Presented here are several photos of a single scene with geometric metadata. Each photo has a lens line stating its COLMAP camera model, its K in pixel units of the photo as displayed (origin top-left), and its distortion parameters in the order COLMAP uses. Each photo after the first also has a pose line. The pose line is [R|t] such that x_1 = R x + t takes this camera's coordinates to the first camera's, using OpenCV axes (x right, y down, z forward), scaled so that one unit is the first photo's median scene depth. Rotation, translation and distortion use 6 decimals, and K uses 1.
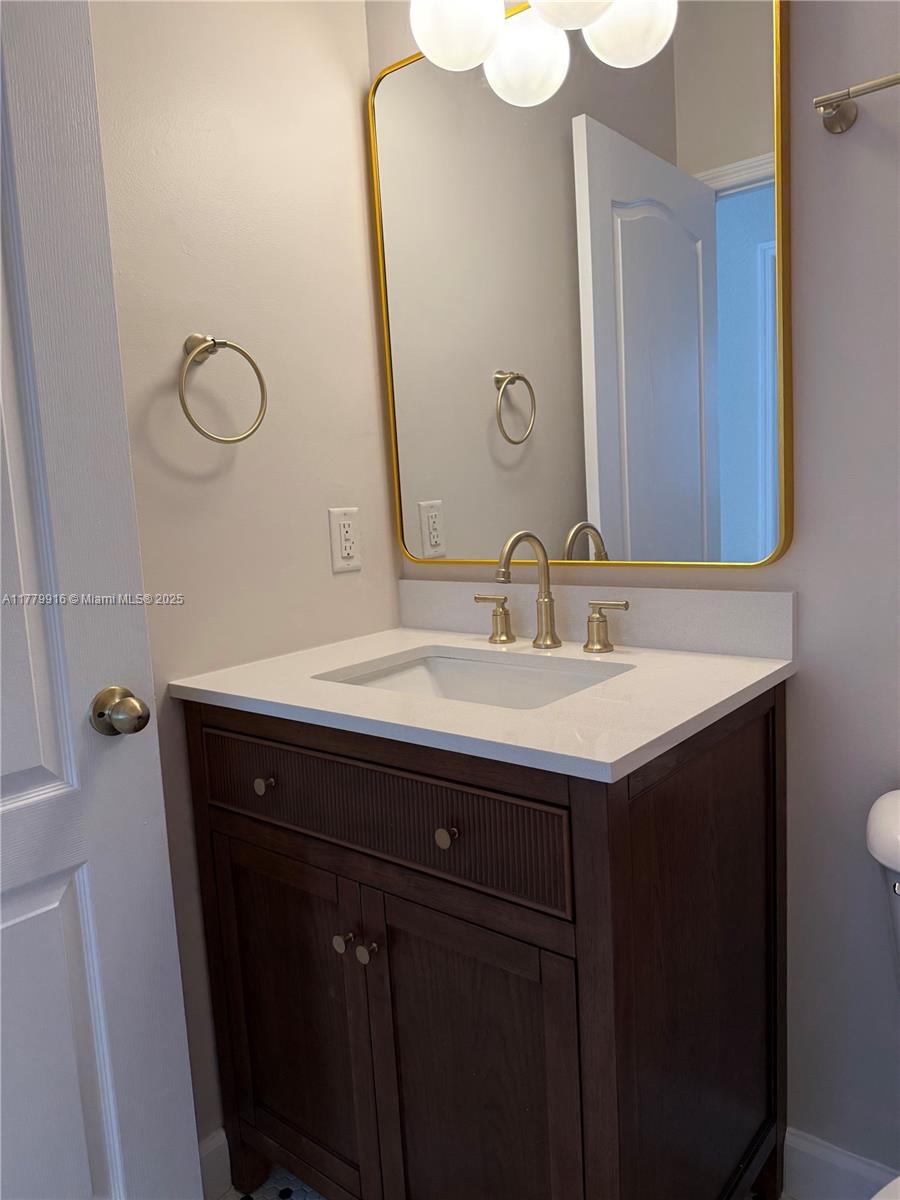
lens RADIAL K [[847.0, 0, 450.0], [0, 847.0, 600.0], [0, 0, 1]] dist [0.002298, -0.000102]
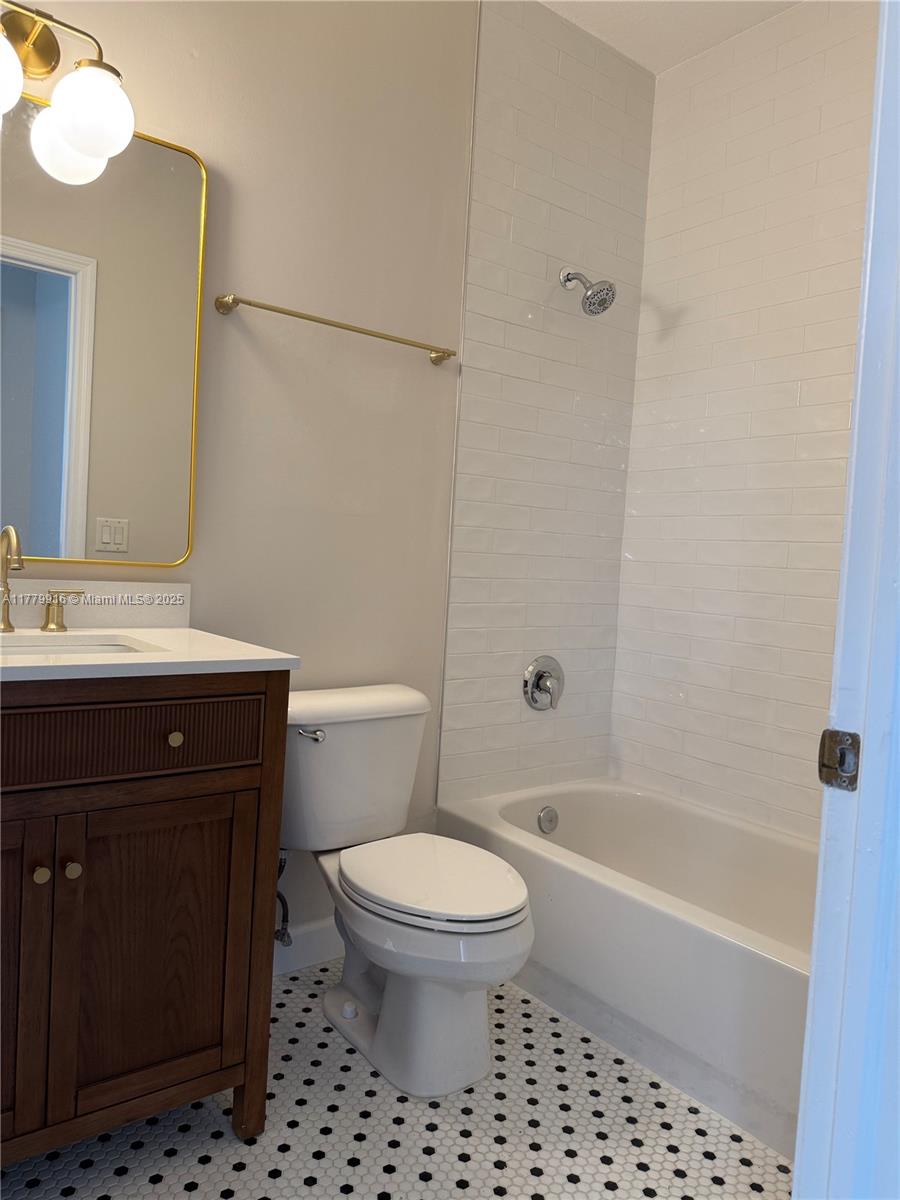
lens RADIAL K [[847.0, 0, 450.0], [0, 847.0, 600.0], [0, 0, 1]] dist [0.002298, -0.000102]
pose [[0.209853, 0.018800, 0.977552, -1.192573], [0.050568, 0.998268, -0.030054, 0.107363], [-0.976424, 0.055740, 0.208539, 0.228230]]
